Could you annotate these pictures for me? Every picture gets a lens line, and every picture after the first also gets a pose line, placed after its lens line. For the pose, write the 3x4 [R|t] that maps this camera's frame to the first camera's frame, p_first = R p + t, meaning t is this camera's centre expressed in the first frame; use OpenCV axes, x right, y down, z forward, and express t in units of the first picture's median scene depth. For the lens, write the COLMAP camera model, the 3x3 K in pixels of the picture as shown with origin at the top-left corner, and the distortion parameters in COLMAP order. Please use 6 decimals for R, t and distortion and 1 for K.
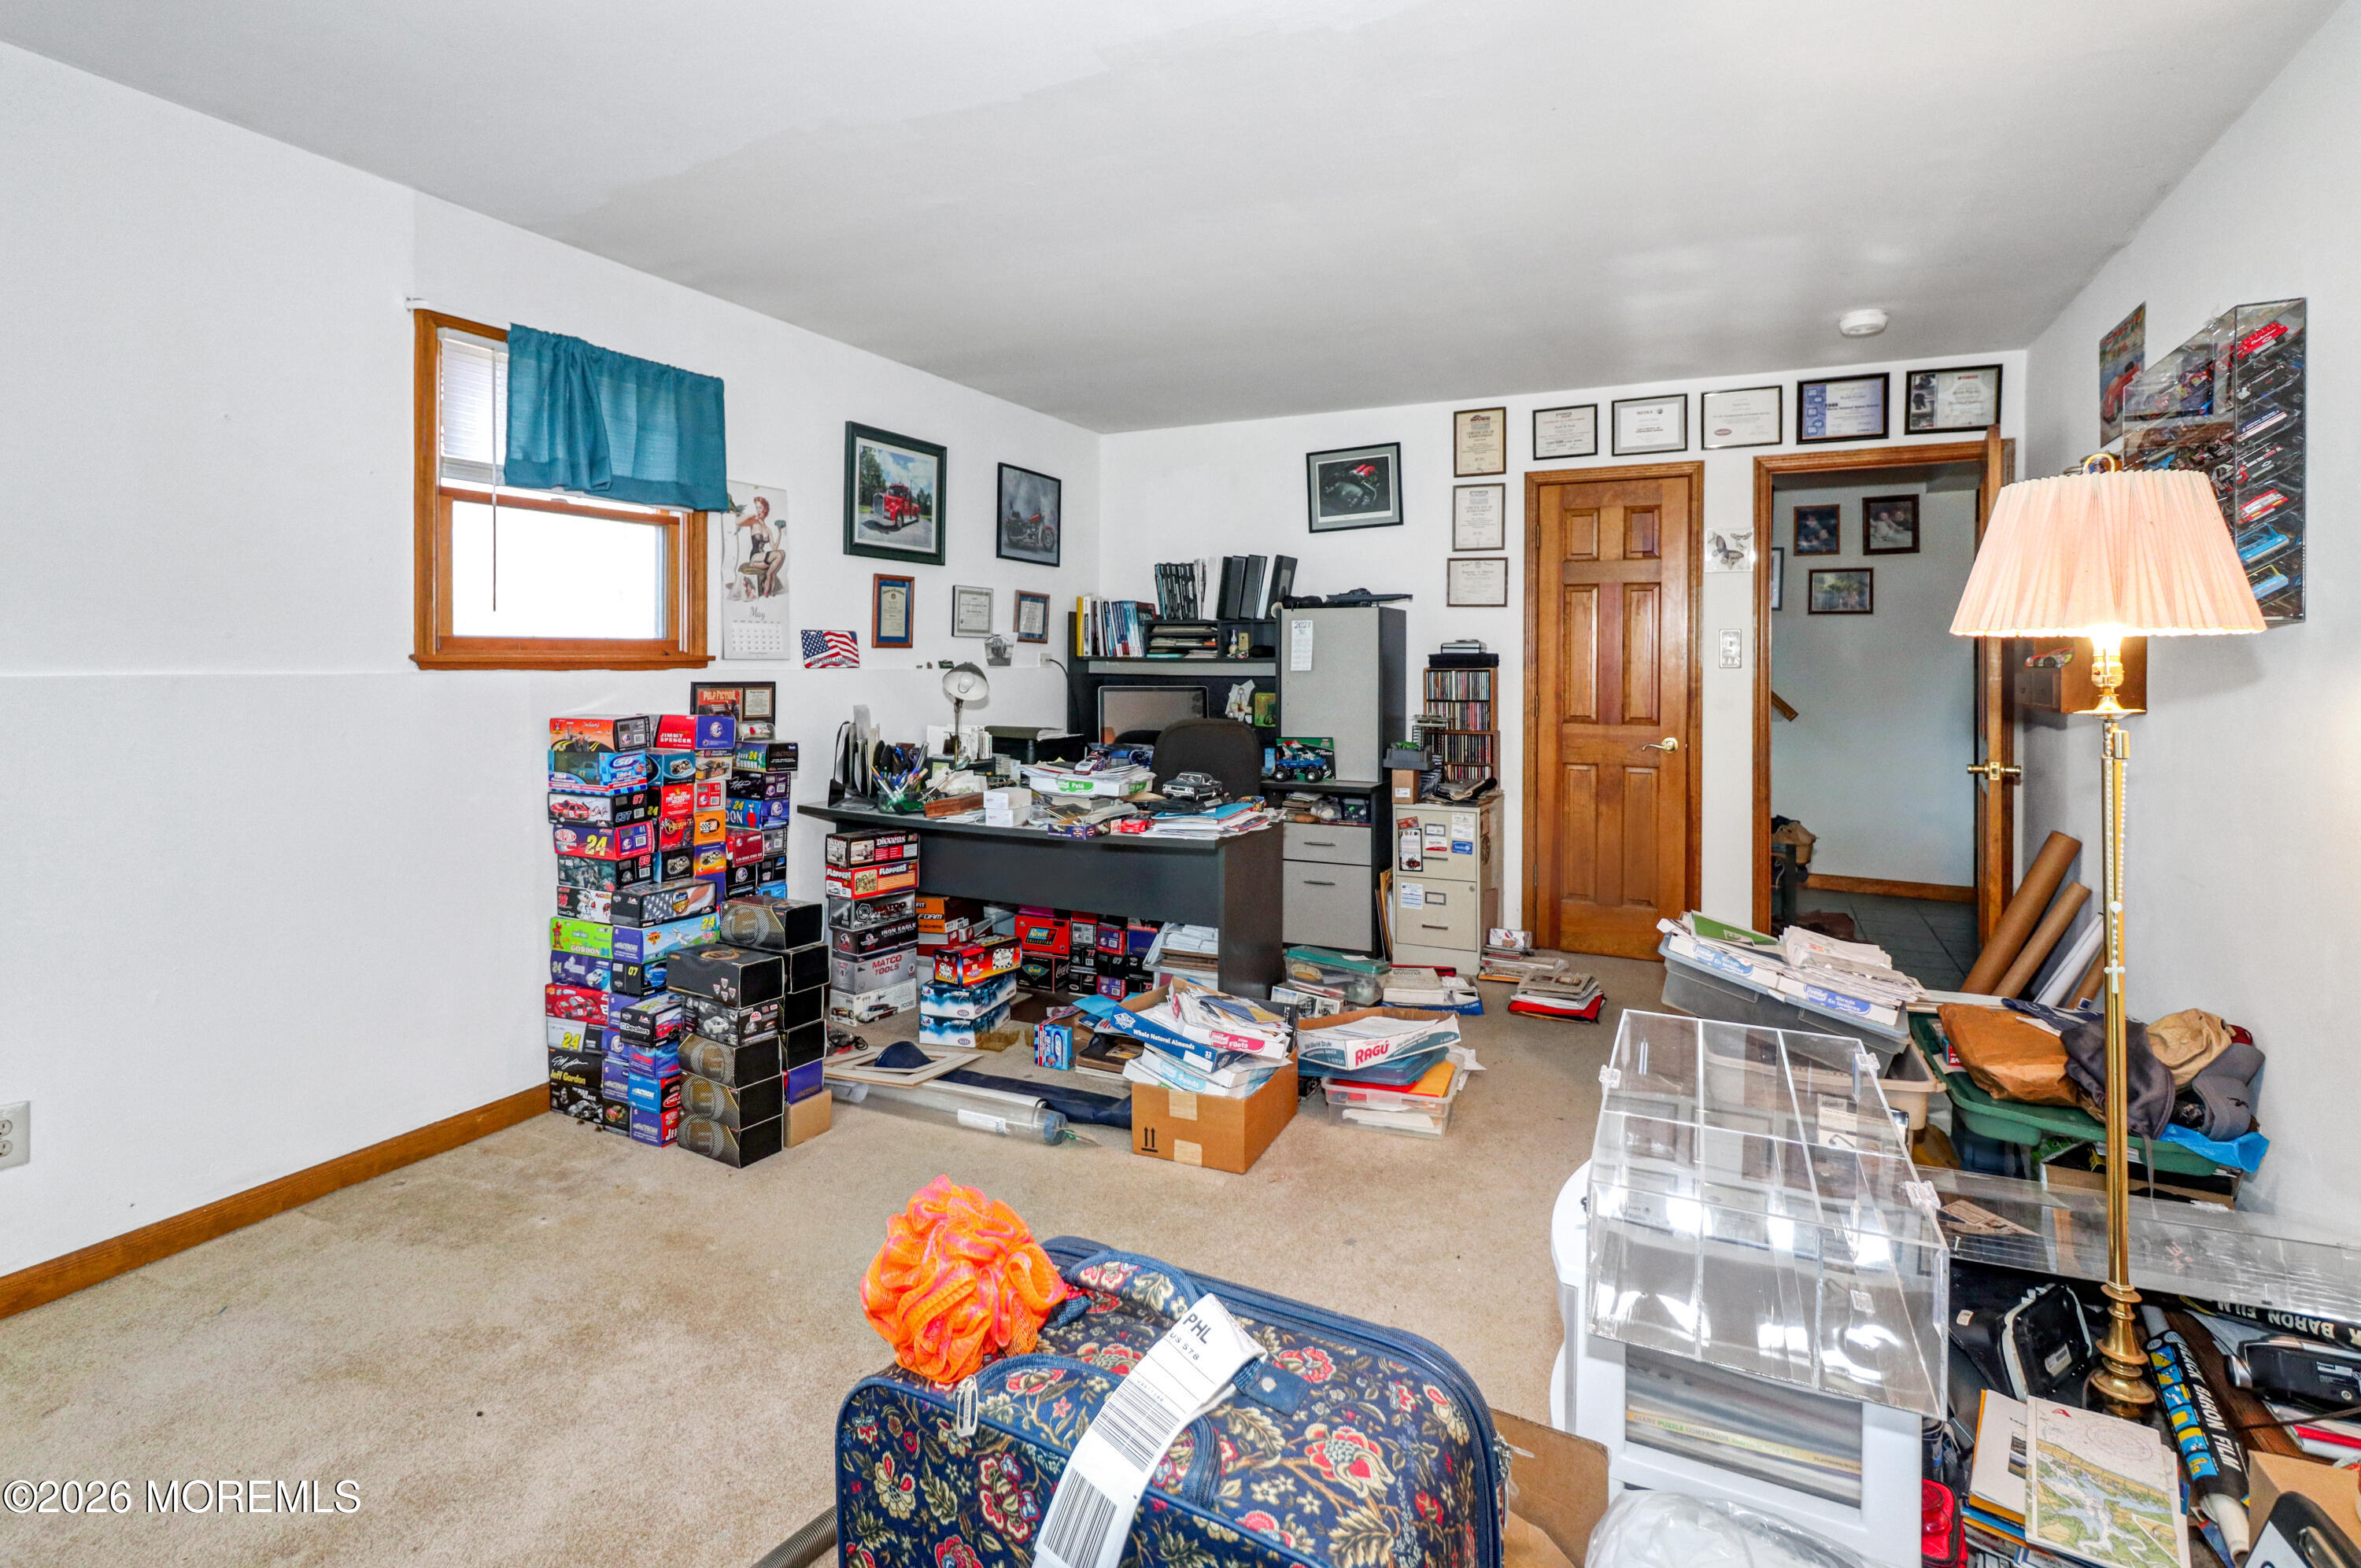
lens RADIAL K [[1144.8, 0, 1178.8], [0, 1144.8, 661.9], [0, 0, 1]] dist [0.004988, -0.000076]
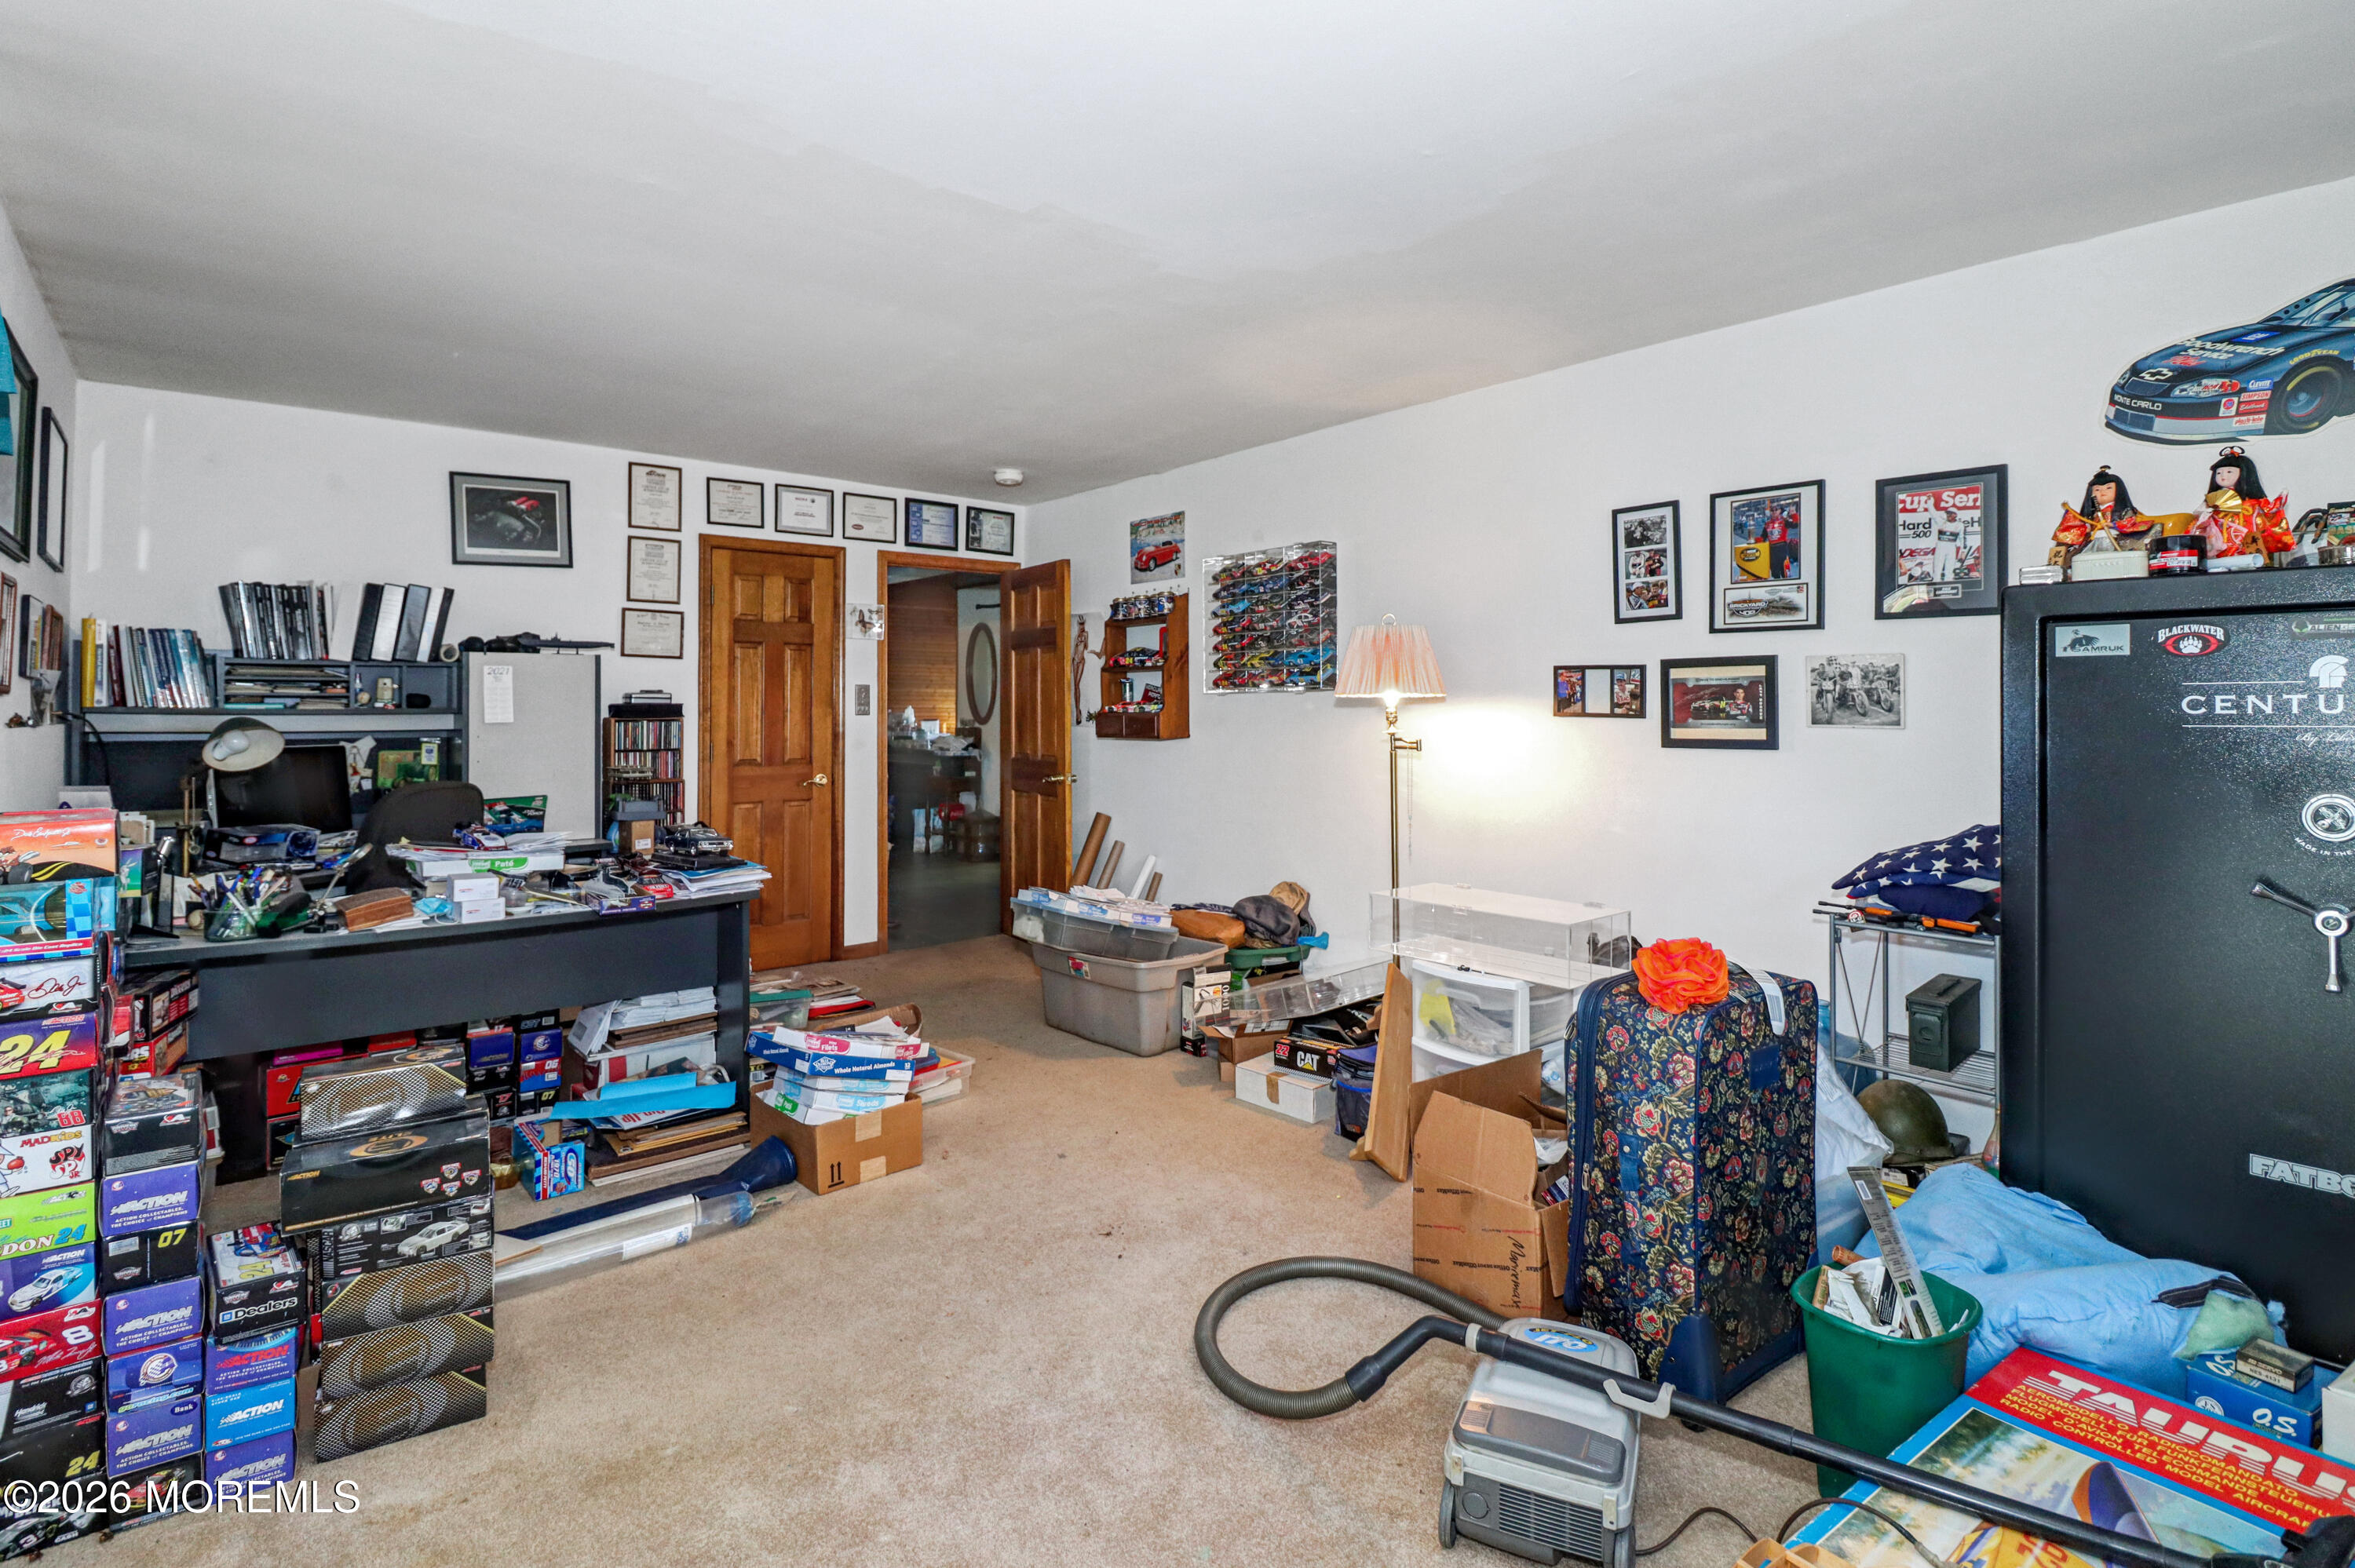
lens RADIAL K [[1122.7, 0, 1174.4], [0, 1122.7, 698.5], [0, 0, 1]] dist [-0.030323, -0.000593]
pose [[0.402015, 0.005095, 0.915619, -0.476234], [0.007165, 0.999936, -0.008710, 0.000158], [-0.915605, 0.010062, 0.401953, 0.182427]]
